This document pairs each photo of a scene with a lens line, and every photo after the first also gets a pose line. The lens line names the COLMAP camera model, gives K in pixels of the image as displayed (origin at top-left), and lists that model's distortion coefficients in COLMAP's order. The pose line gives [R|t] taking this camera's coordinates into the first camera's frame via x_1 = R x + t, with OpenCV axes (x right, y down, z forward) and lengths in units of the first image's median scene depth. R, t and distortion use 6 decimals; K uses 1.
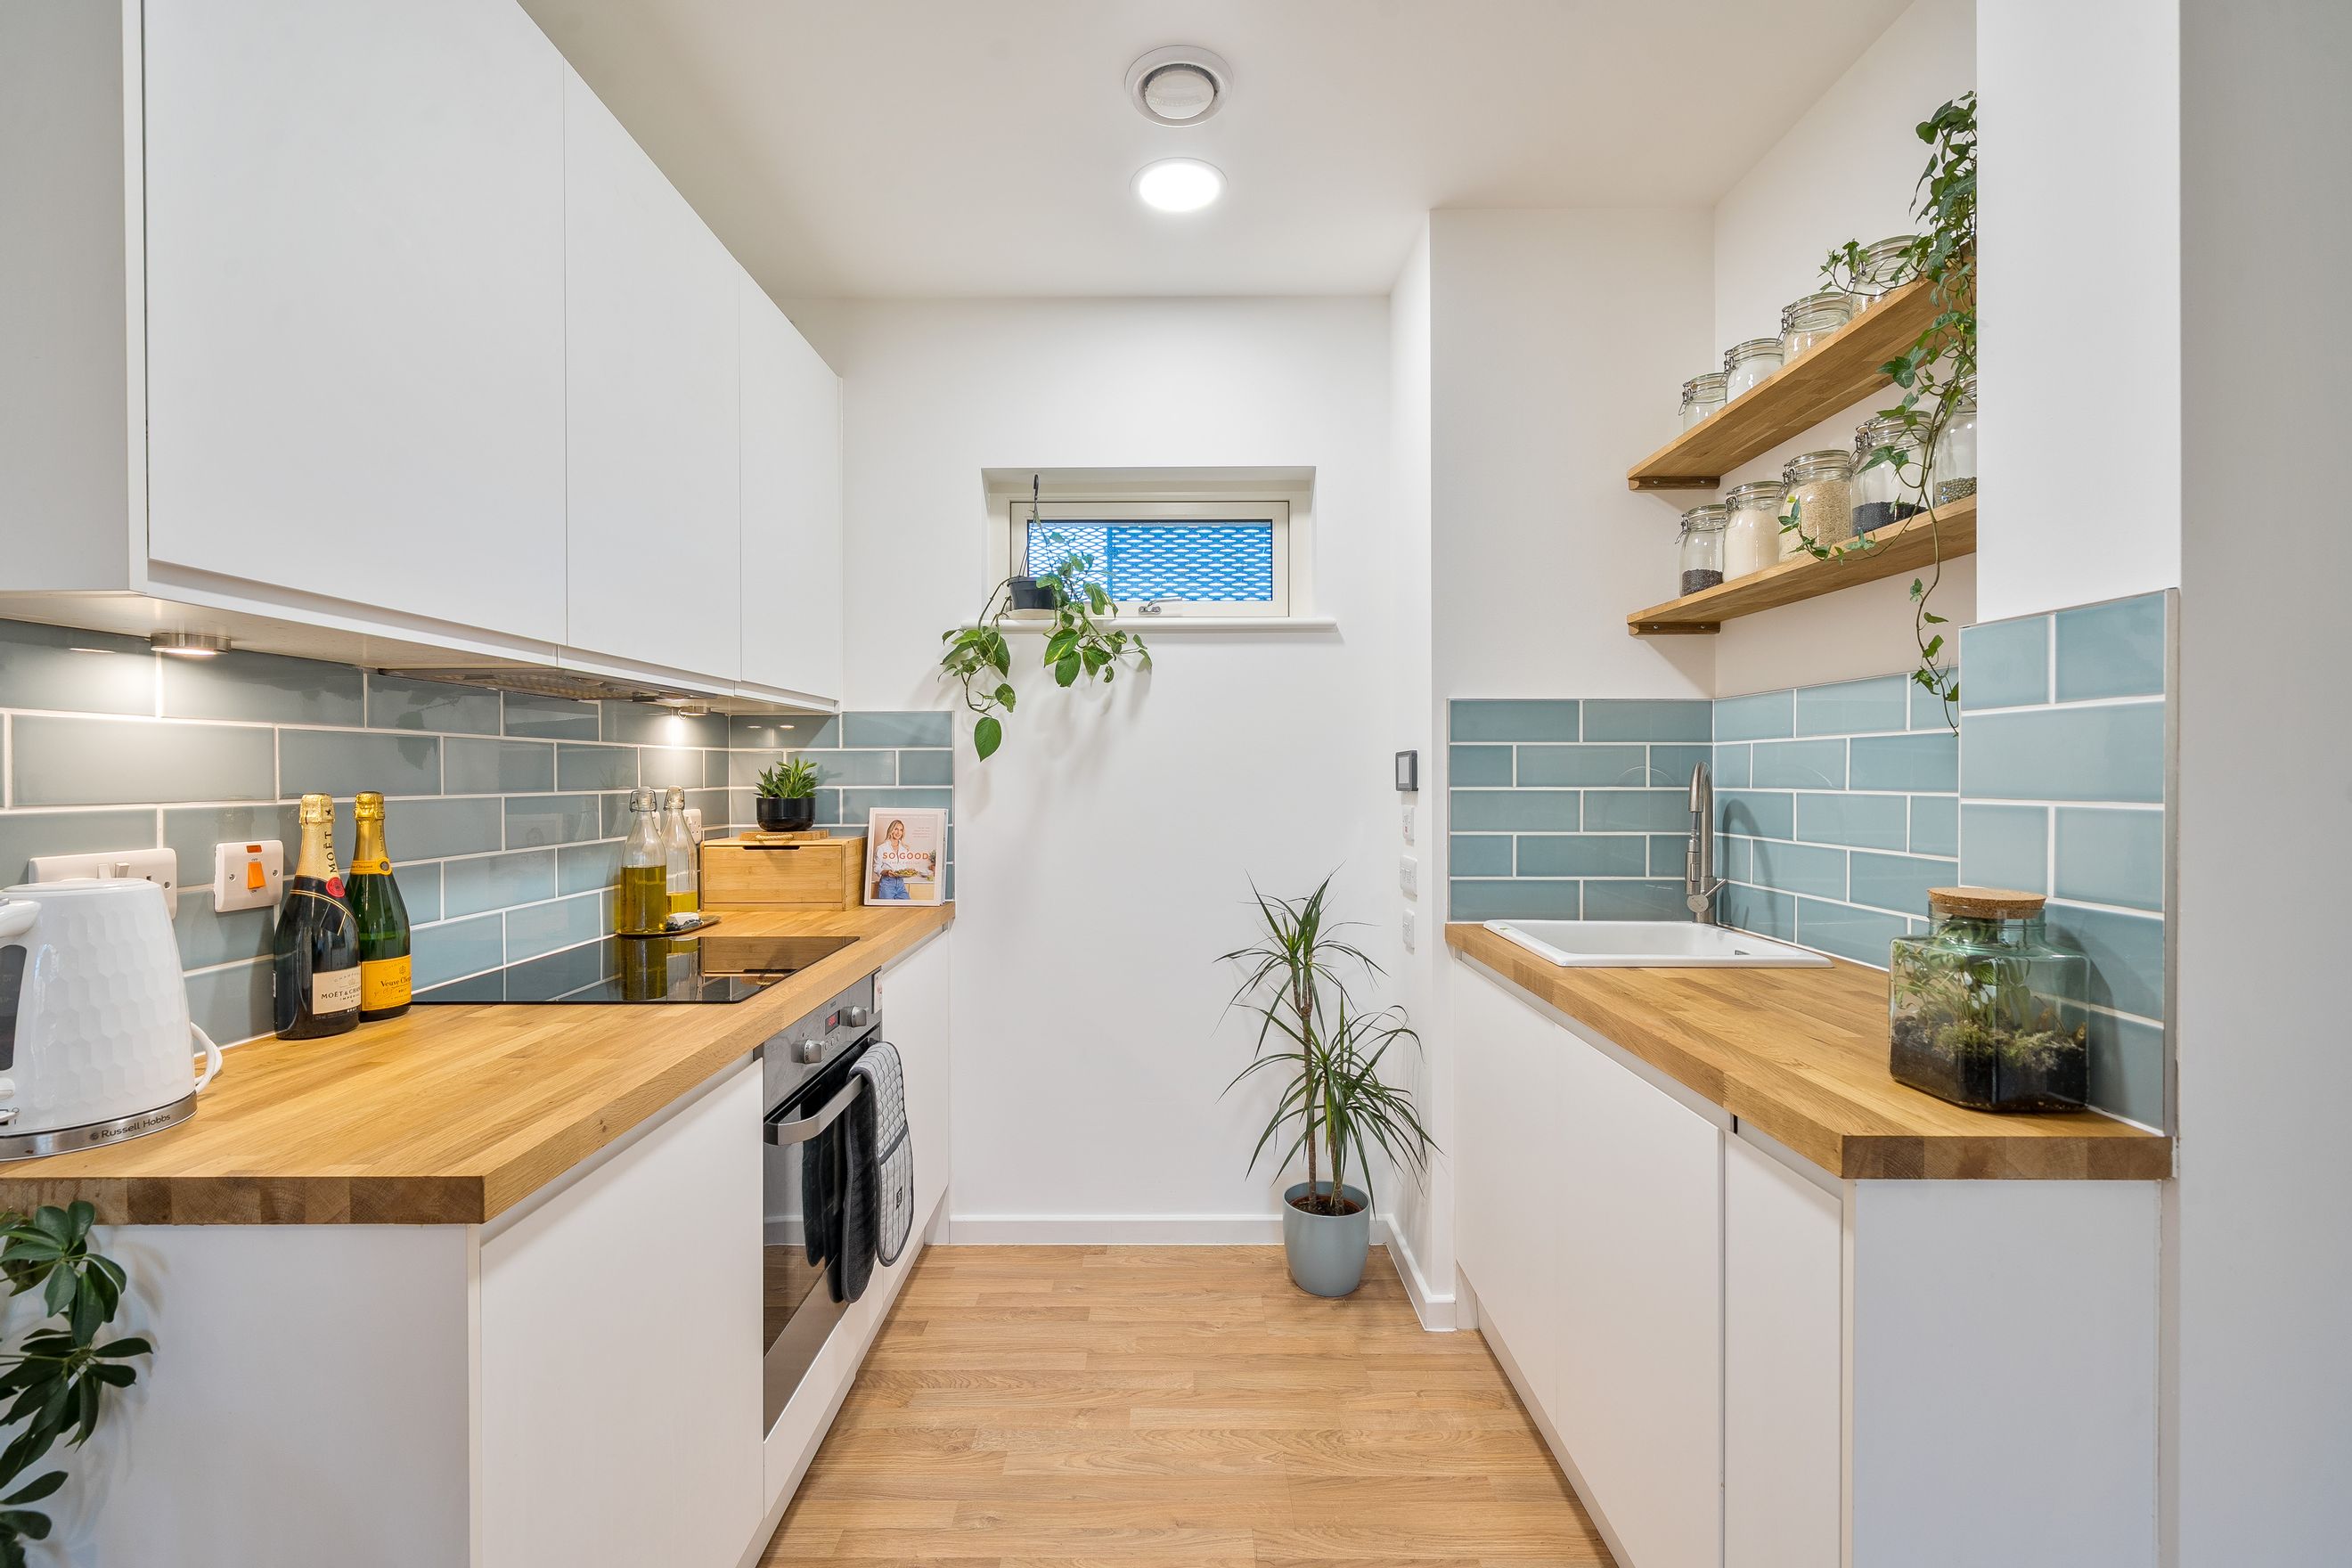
lens RADIAL K [[1019.2, 0, 1219.4], [0, 1019.2, 800.1], [0, 0, 1]] dist [0.001072, -0.000102]
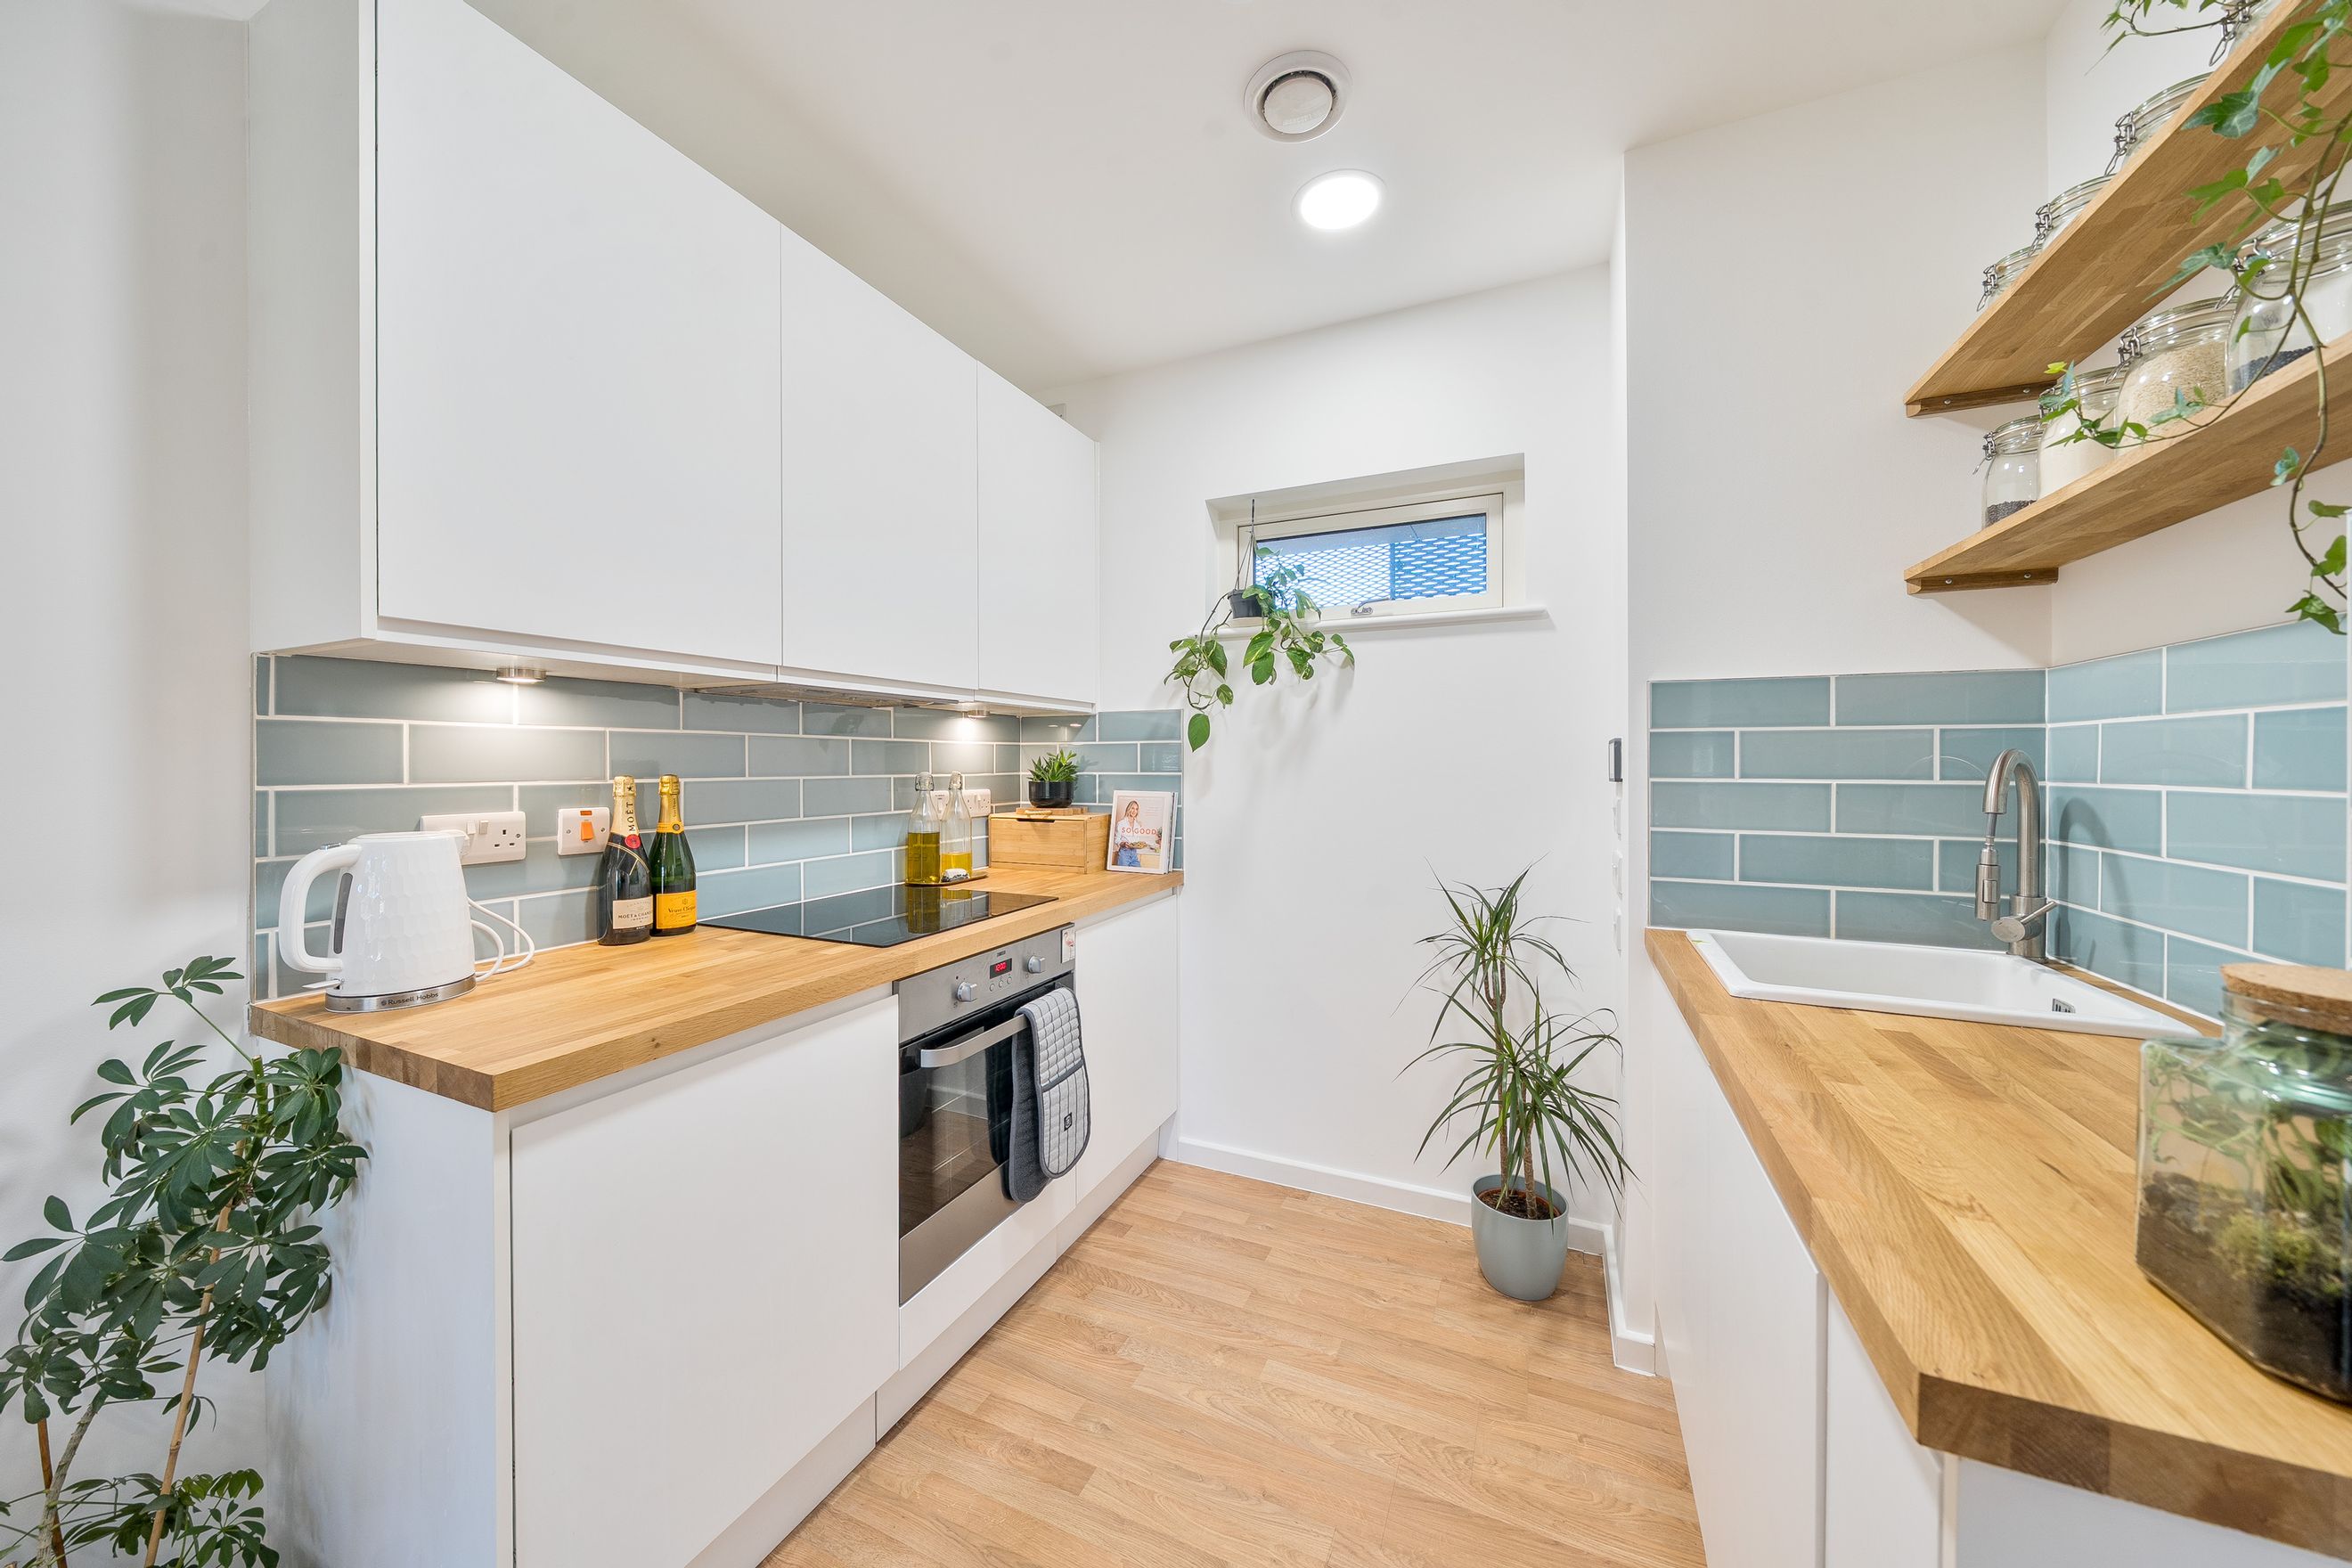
lens RADIAL K [[825.4, 0, 1201.0], [0, 825.4, 778.8], [0, 0, 1]] dist [-0.005302, 0.000107]
pose [[0.898606, 0.010324, -0.438634, 0.190321], [-0.012913, 0.999912, -0.002920, -0.004857], [0.438566, 0.008288, 0.898661, 0.165515]]
